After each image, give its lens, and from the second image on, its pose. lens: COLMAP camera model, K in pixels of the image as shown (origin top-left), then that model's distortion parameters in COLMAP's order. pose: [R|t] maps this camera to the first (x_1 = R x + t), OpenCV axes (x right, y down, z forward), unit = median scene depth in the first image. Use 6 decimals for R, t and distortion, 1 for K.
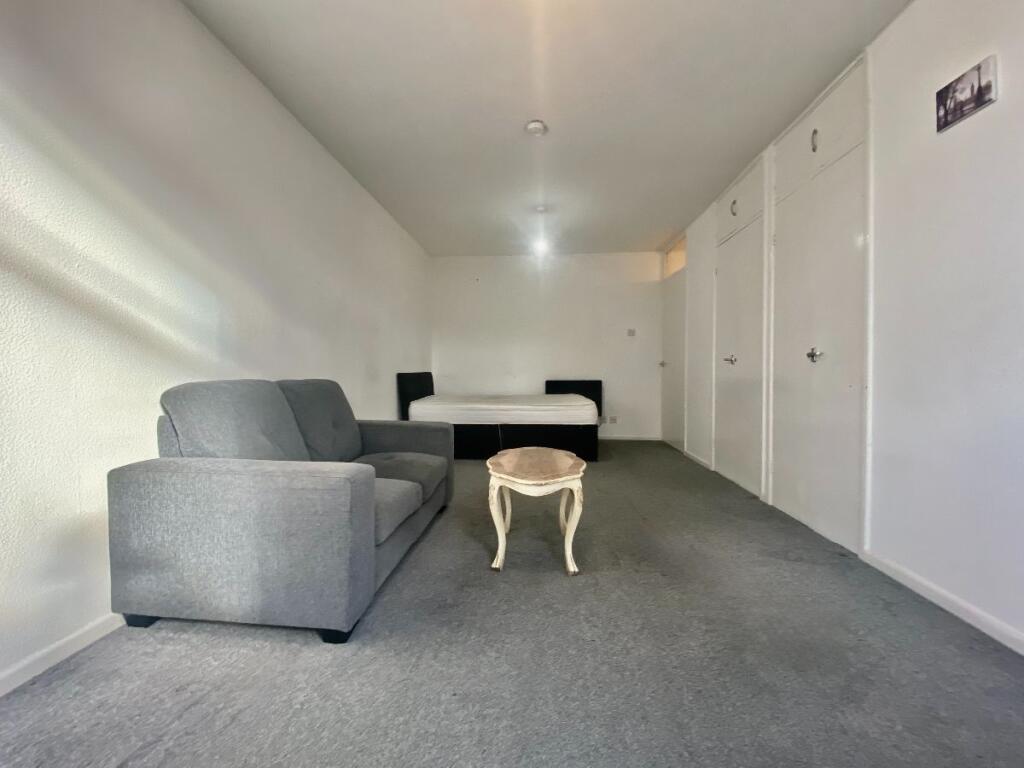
lens RADIAL K [[430.7, 0, 512.0], [0, 430.7, 384.0], [0, 0, 1]] dist [0.021962, -0.021260]
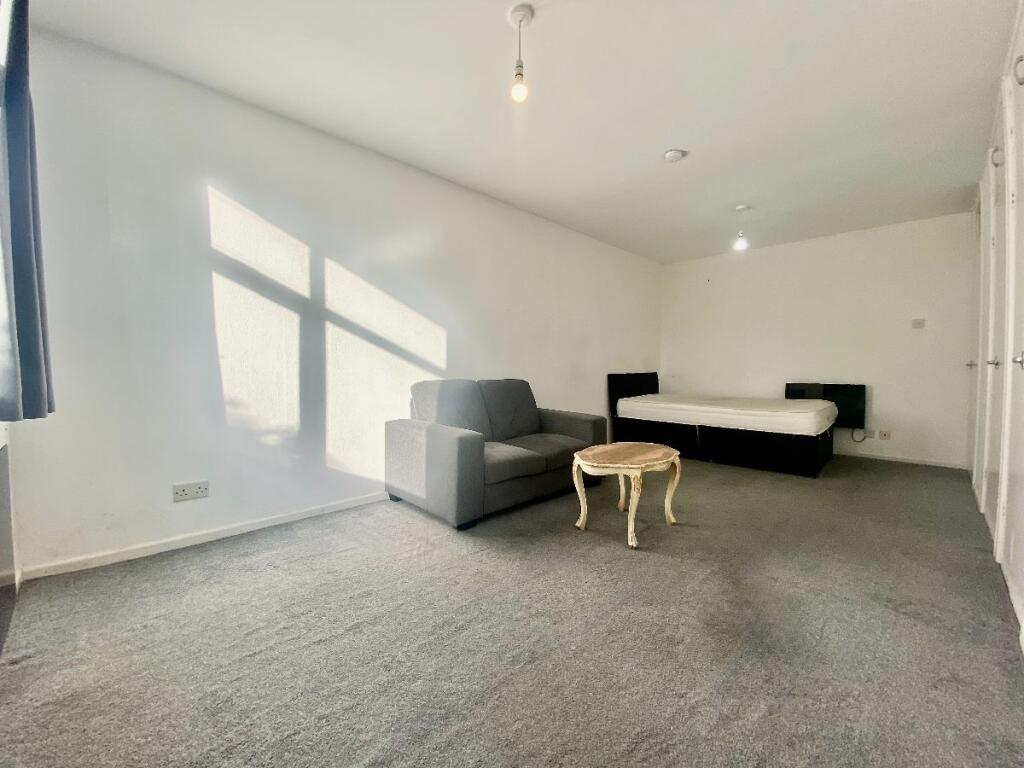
lens RADIAL K [[414.0, 0, 514.3], [0, 414.0, 382.7], [0, 0, 1]] dist [-0.000516, -0.000412]
pose [[0.763852, 0.030084, -0.644690, 0.621300], [-0.024834, 0.999543, 0.017219, -0.031093], [0.644914, 0.002858, 0.764250, -0.093822]]
